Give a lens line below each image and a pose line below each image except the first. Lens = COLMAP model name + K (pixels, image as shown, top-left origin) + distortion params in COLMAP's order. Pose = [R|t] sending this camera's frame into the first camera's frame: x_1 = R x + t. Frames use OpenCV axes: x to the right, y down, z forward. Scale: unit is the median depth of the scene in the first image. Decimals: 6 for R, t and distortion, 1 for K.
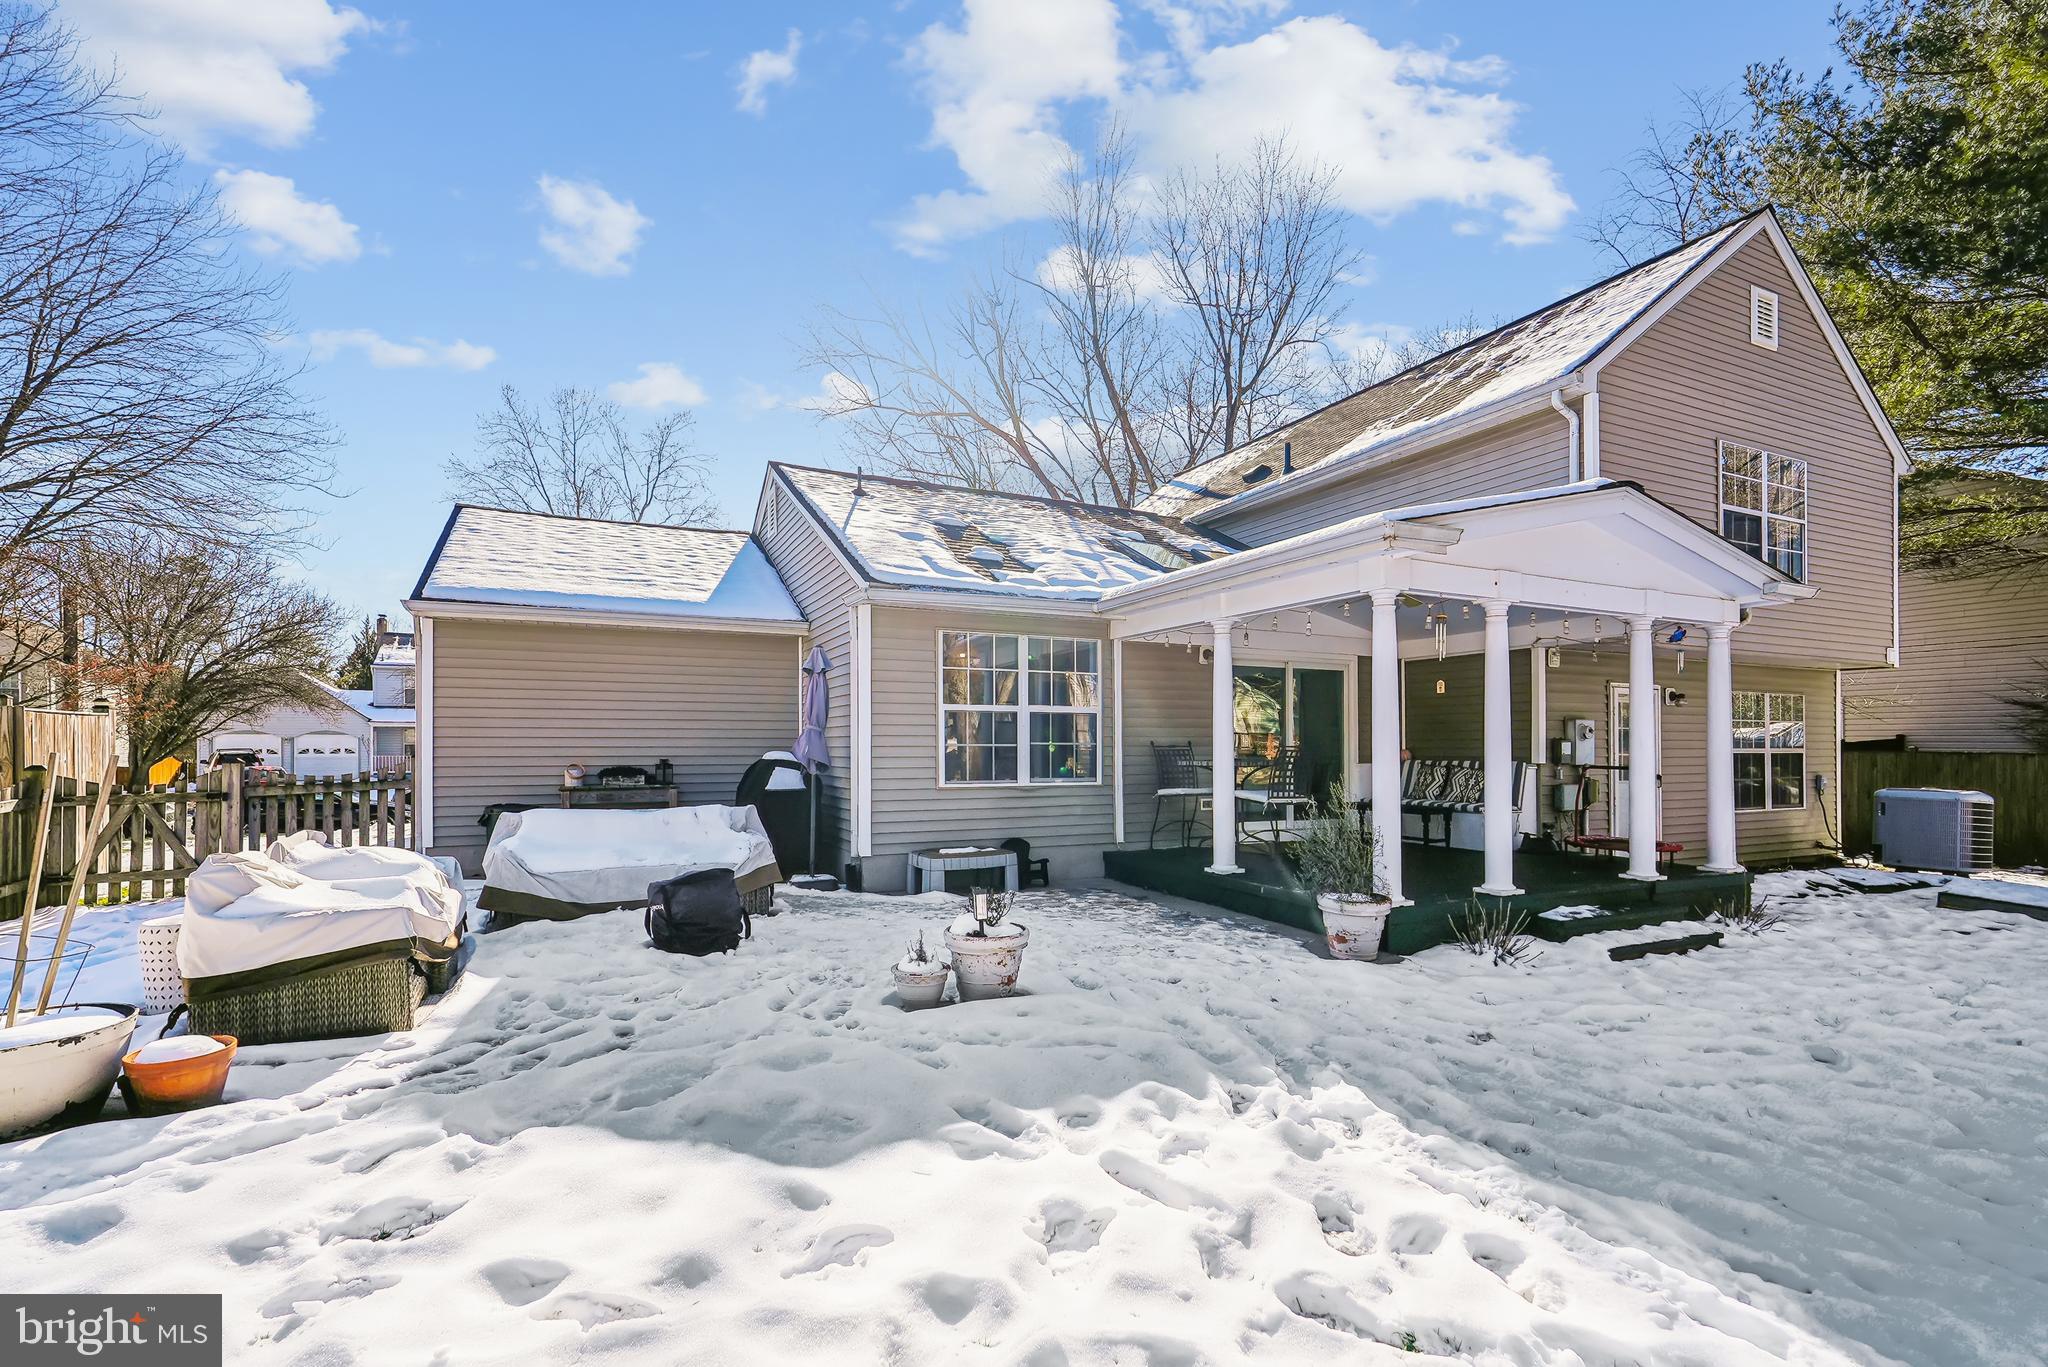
lens RADIAL K [[937.9, 0, 1043.6], [0, 937.9, 758.9], [0, 0, 1]] dist [-0.005558, 0.000929]
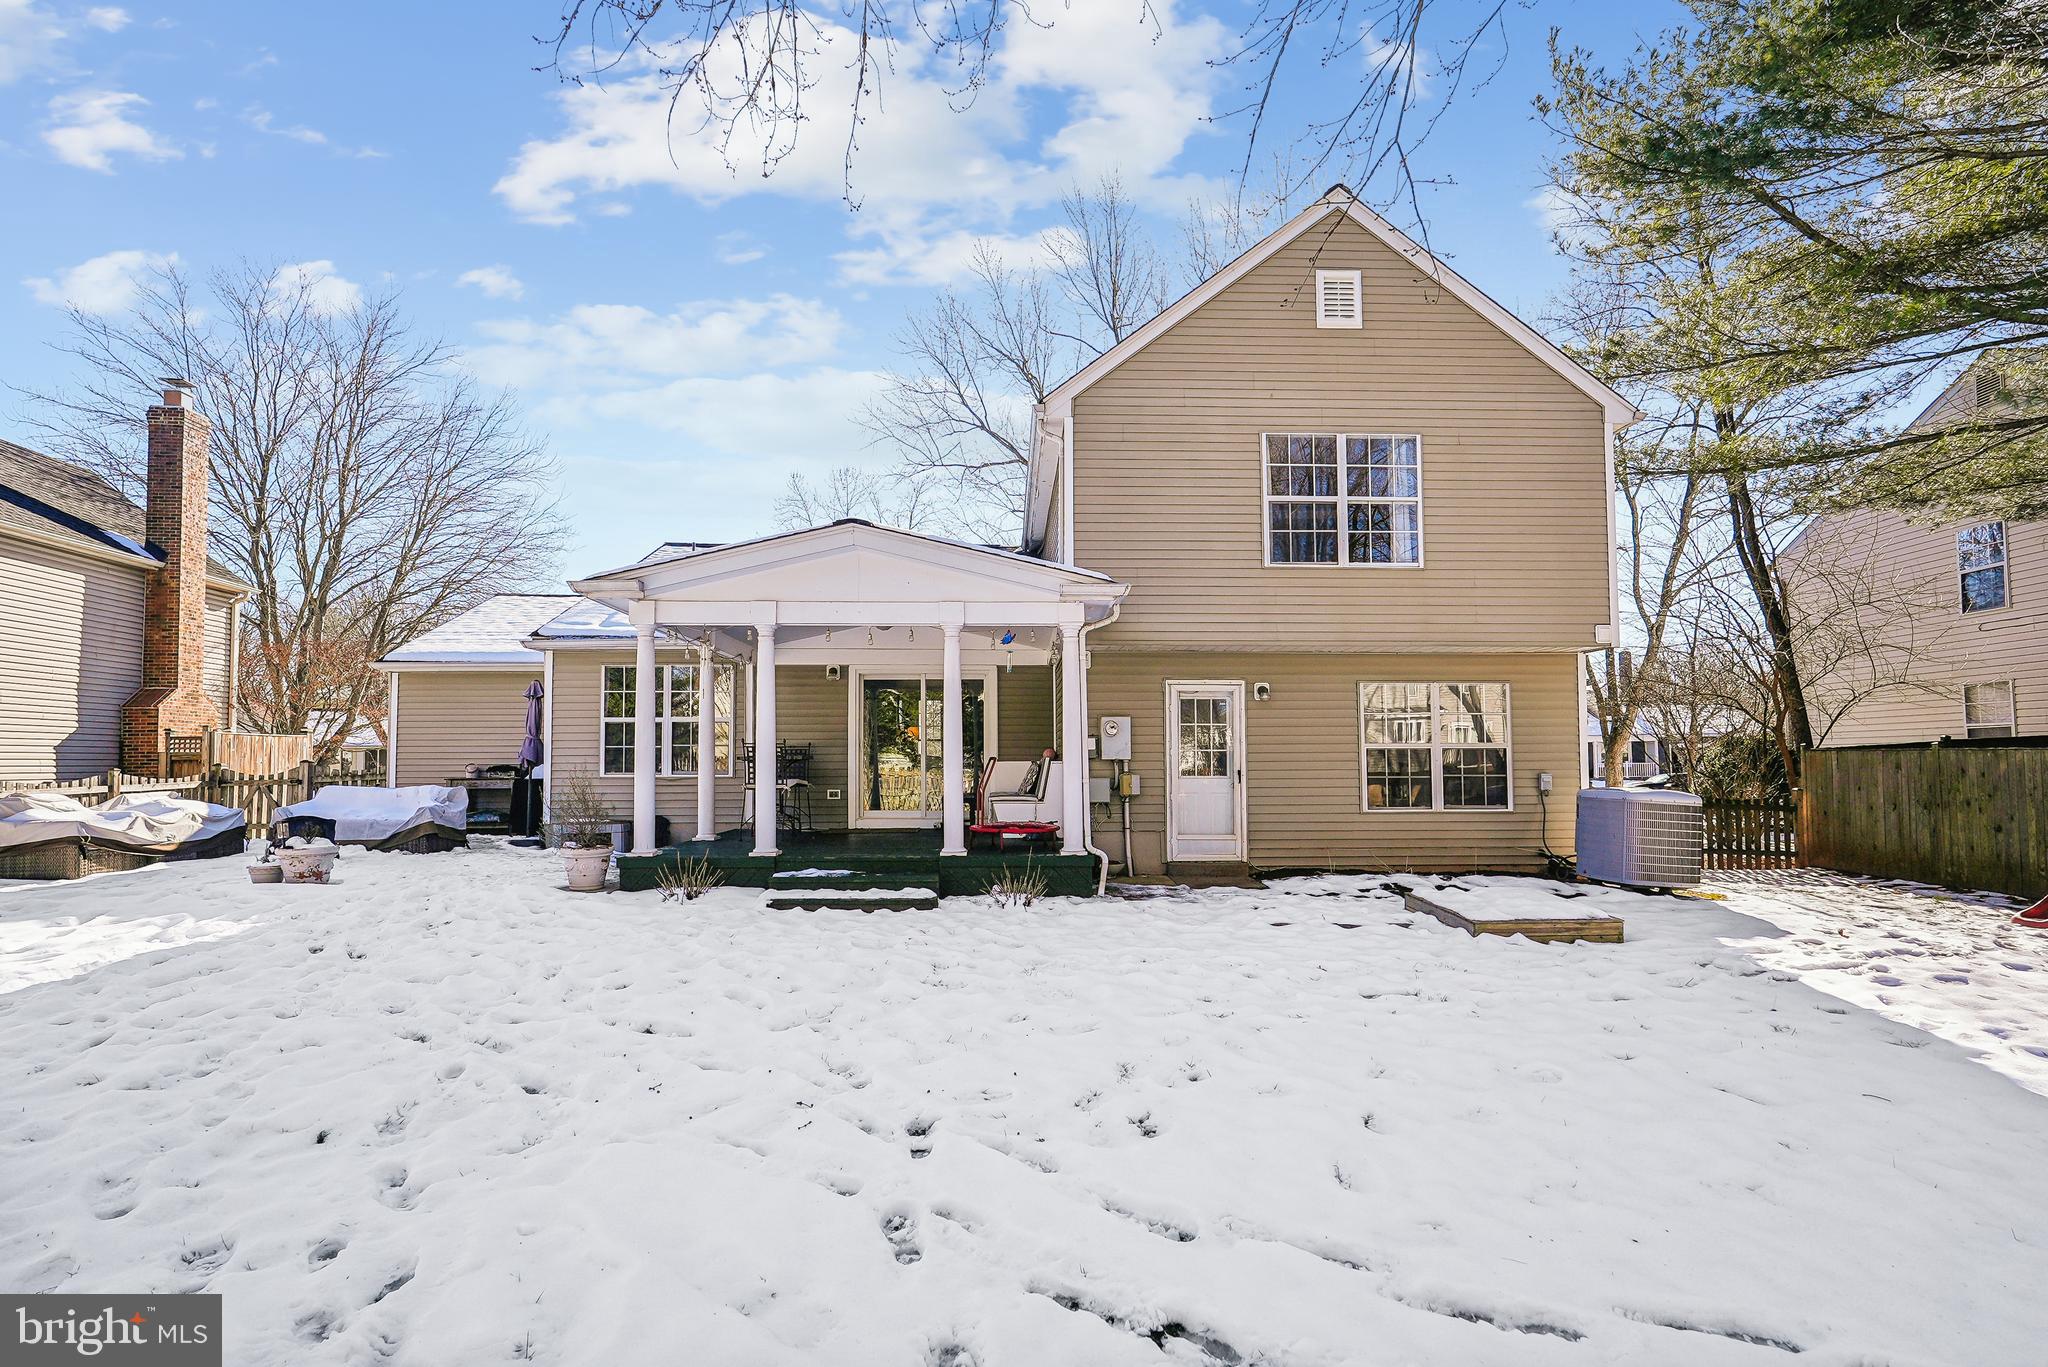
lens RADIAL K [[937.9, 0, 1026.0], [0, 937.9, 740.5], [0, 0, 1]] dist [-0.005558, 0.000929]
pose [[0.908375, -0.015440, -0.417871, 0.966591], [-0.001328, 0.999206, -0.039808, 0.028059], [0.418154, 0.036715, 0.907634, -0.000106]]
